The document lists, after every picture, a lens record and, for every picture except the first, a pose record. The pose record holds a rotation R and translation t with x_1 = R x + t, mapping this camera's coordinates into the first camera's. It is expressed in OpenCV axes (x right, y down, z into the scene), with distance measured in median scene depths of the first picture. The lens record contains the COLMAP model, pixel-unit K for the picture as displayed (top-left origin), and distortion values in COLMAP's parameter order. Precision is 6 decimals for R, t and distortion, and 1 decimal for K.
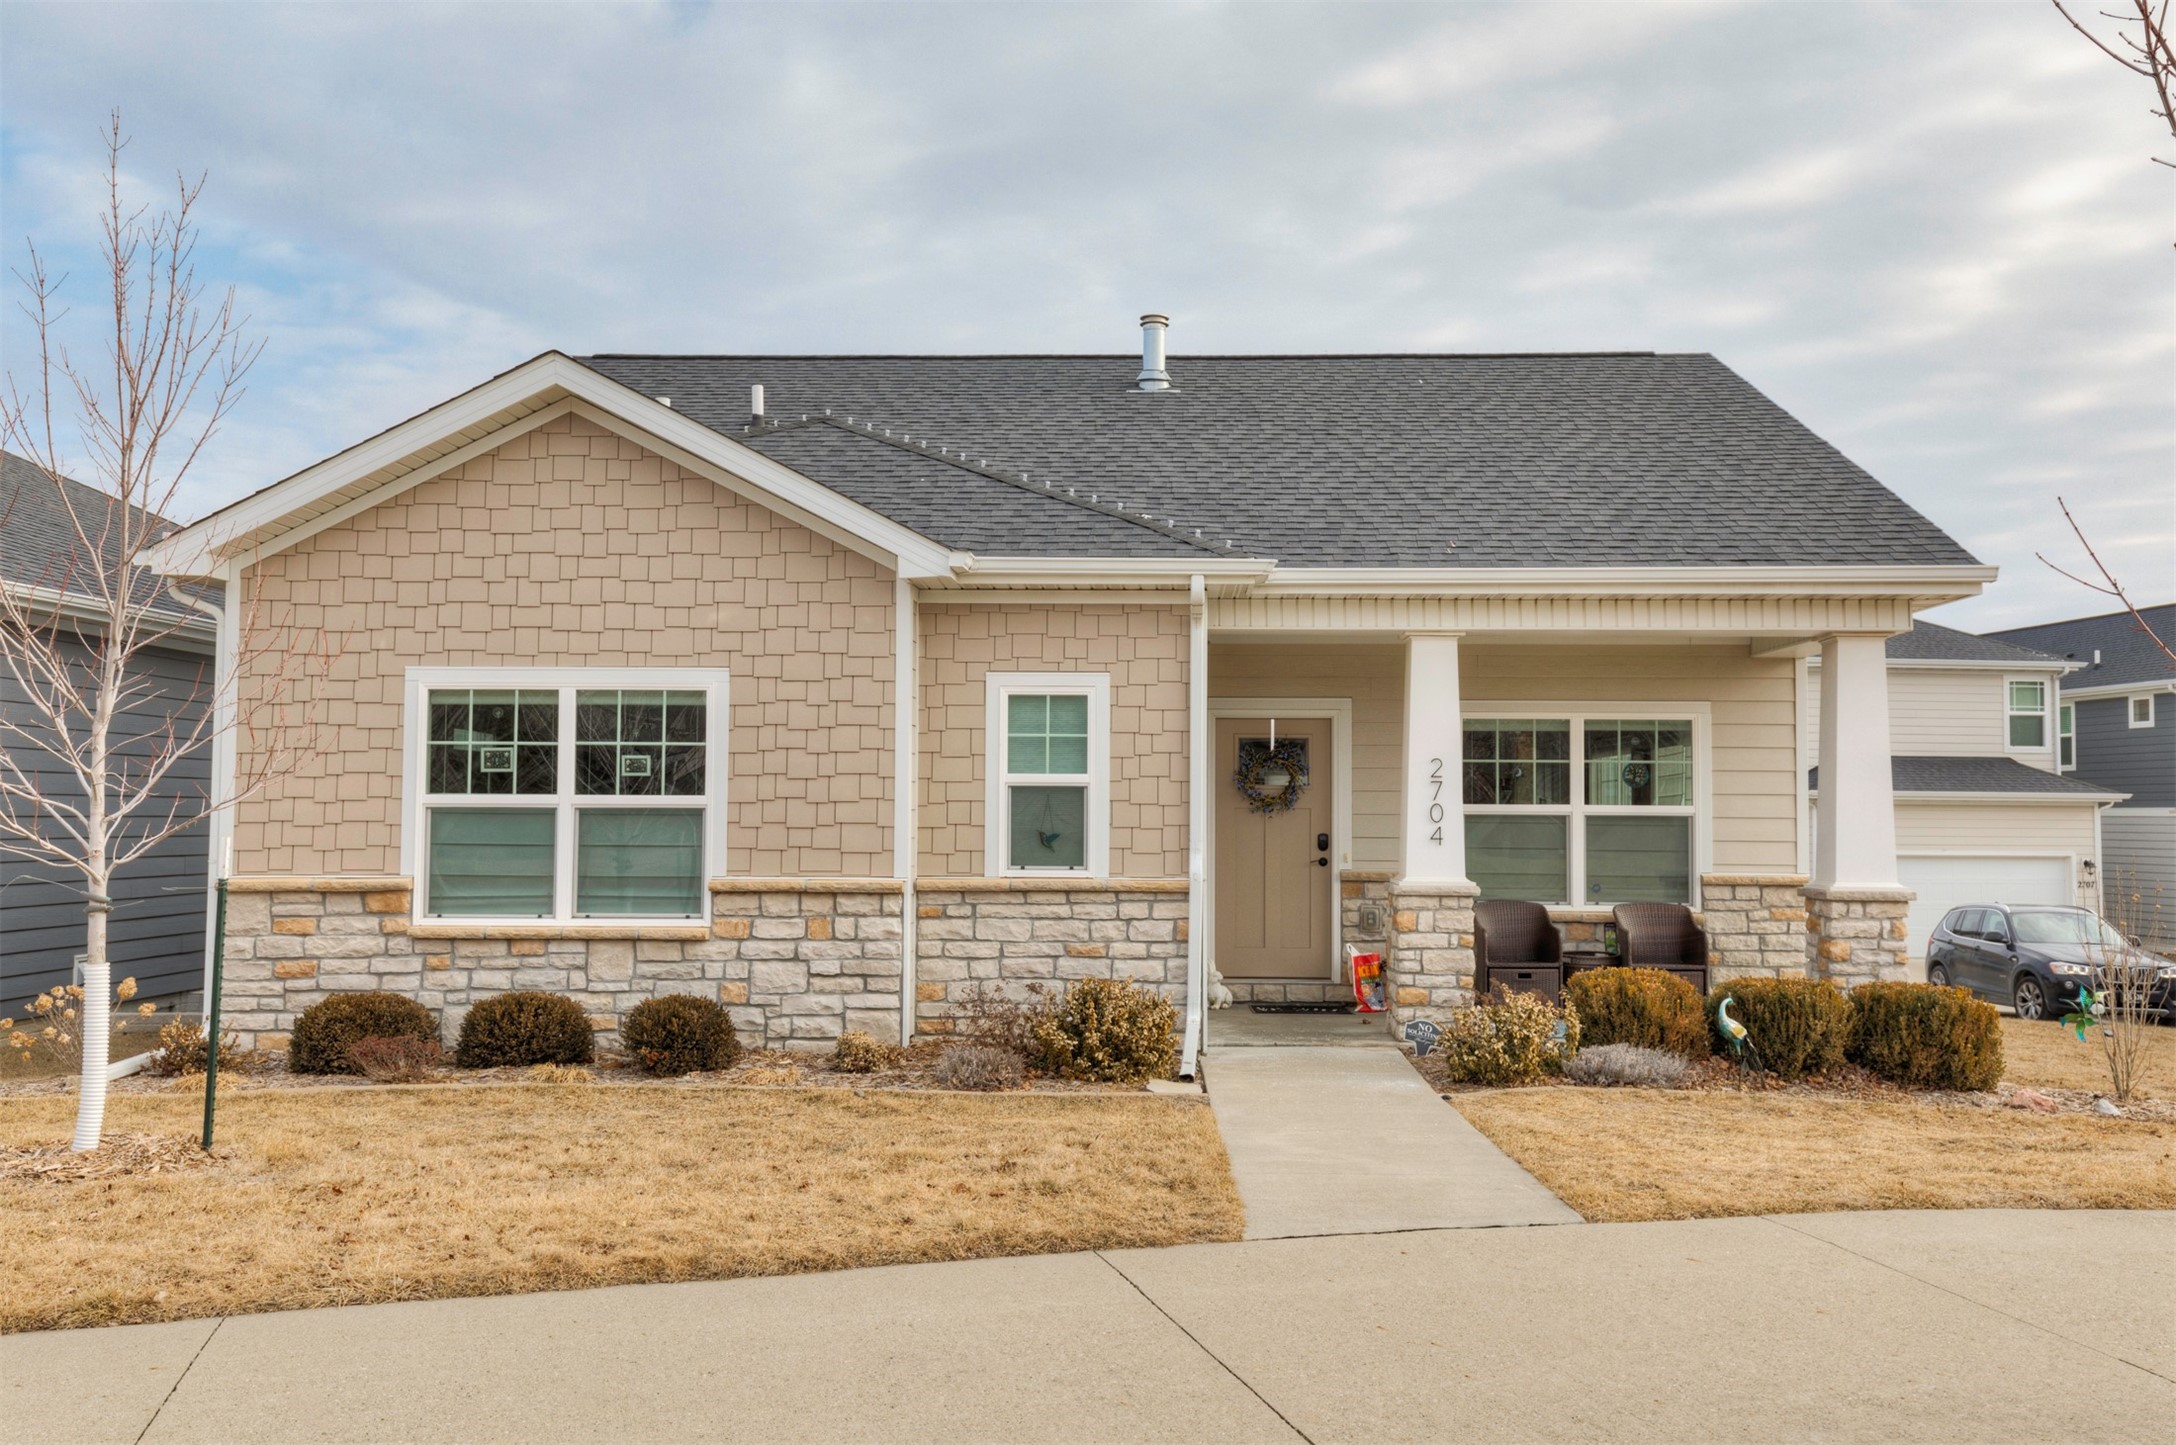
lens RADIAL K [[1773.3, 0, 1088.0], [0, 1773.3, 722.5], [0, 0, 1]] dist [0.066450, -0.000232]
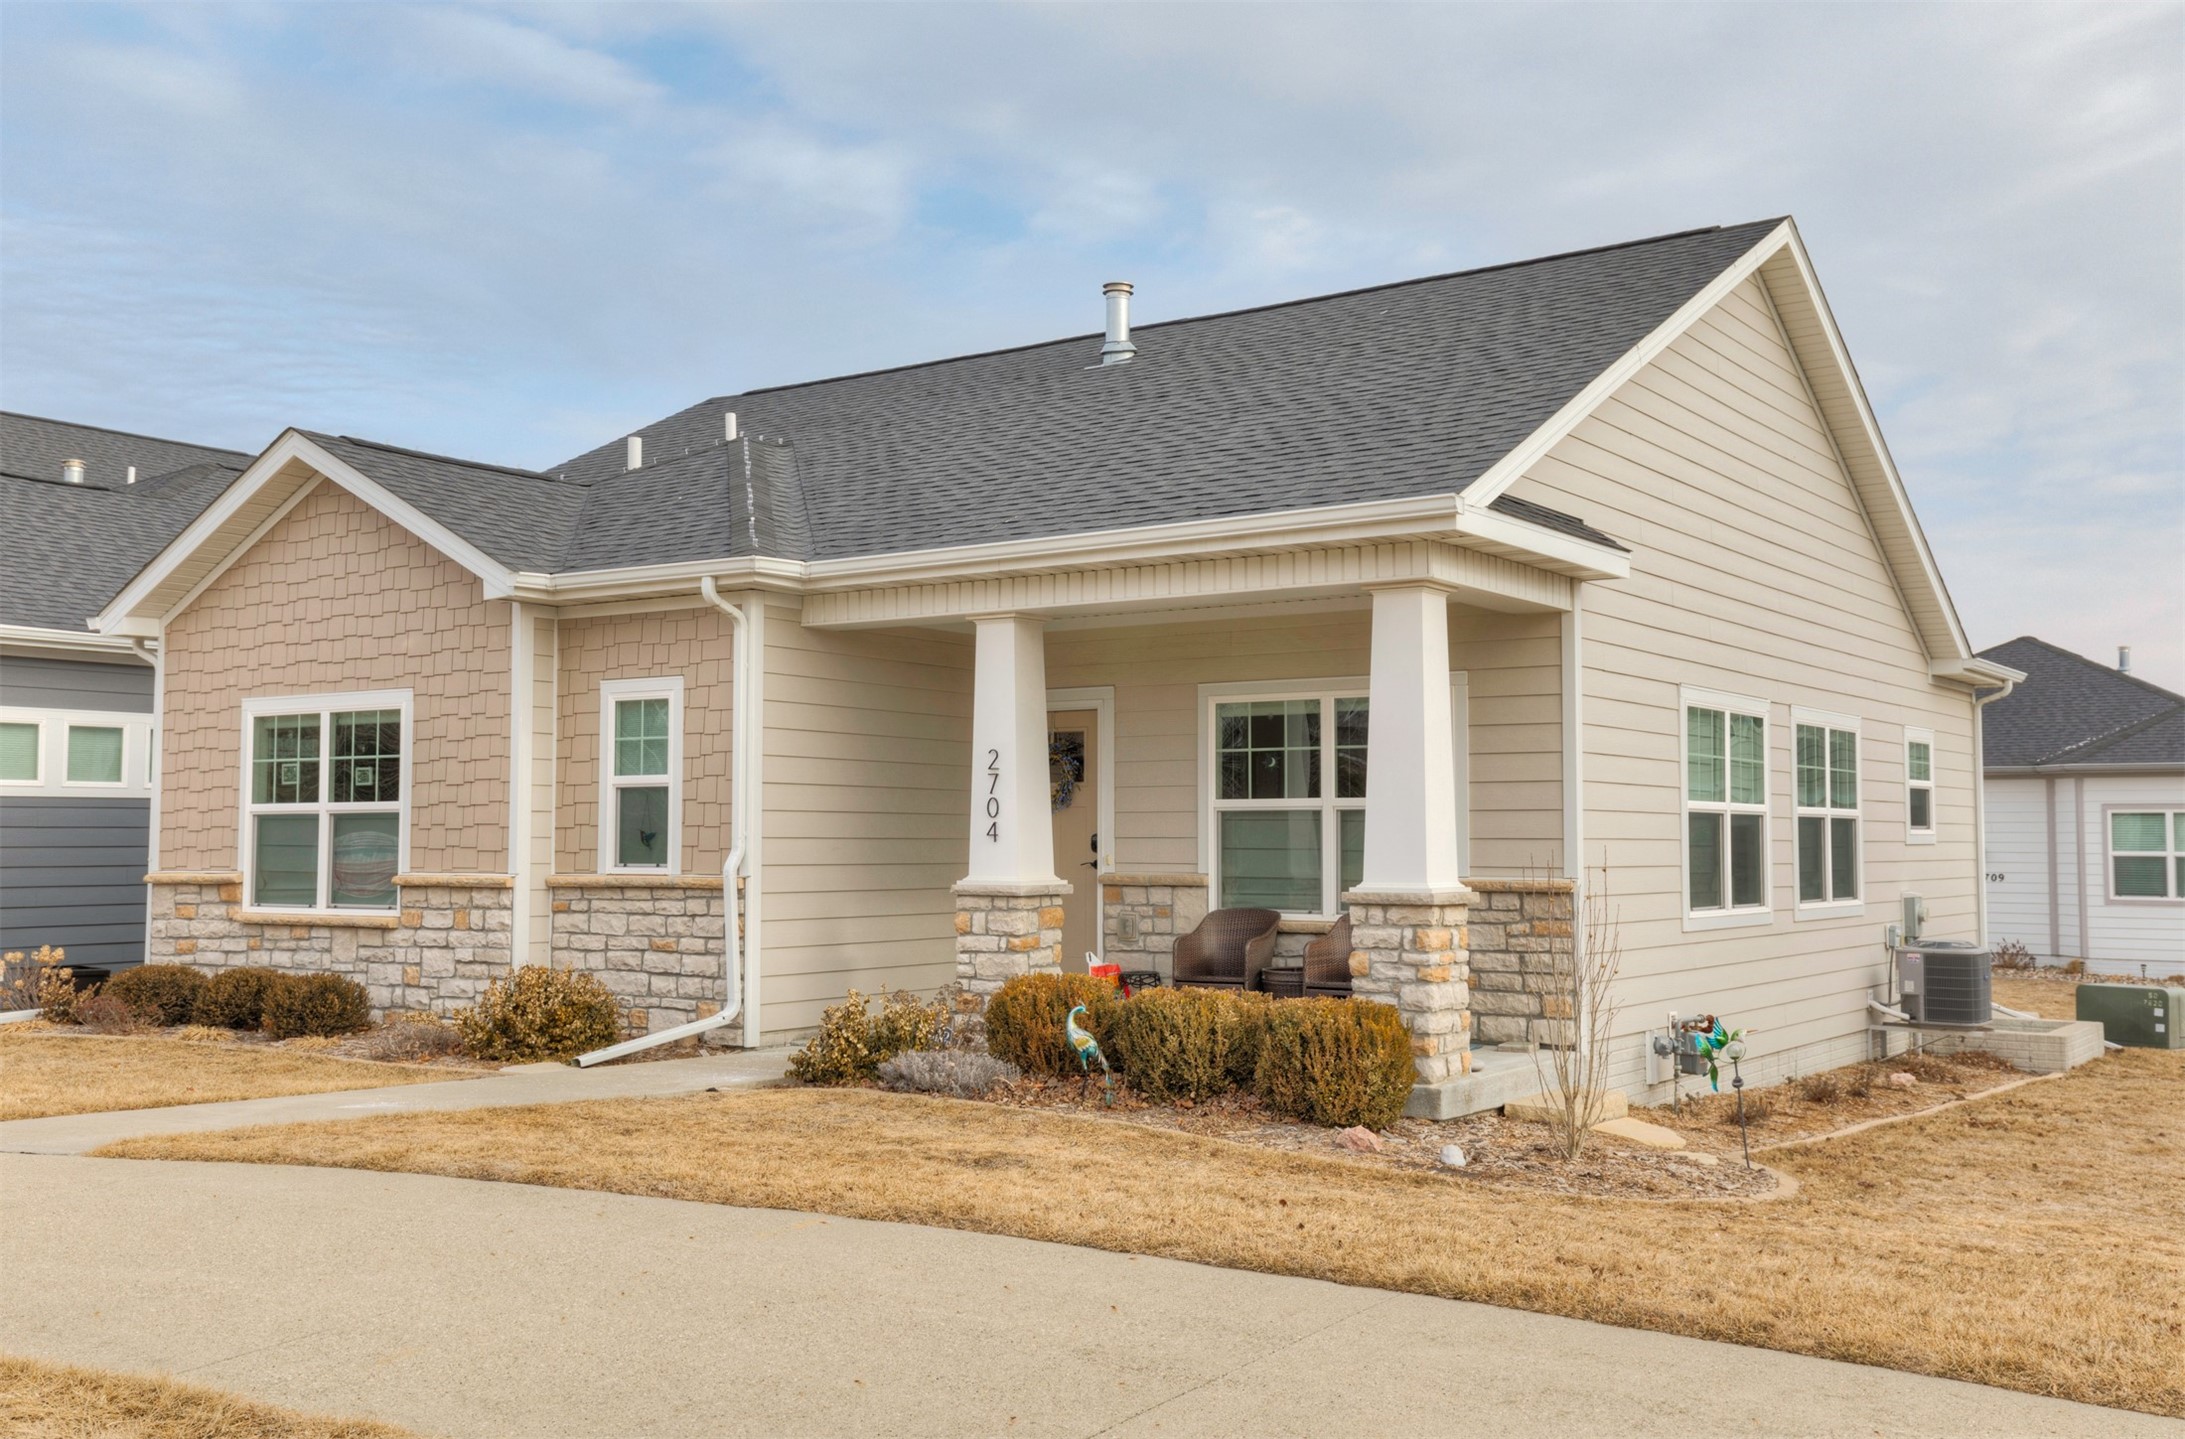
lens RADIAL K [[2012.2, 0, 1092.5], [0, 2012.2, 719.5], [0, 0, 1]] dist [0.105851, 0.000342]
pose [[0.844513, -0.036999, -0.534255, 0.847042], [0.032833, 0.999311, -0.017306, 0.025534], [0.534527, -0.002926, 0.845146, 0.135315]]
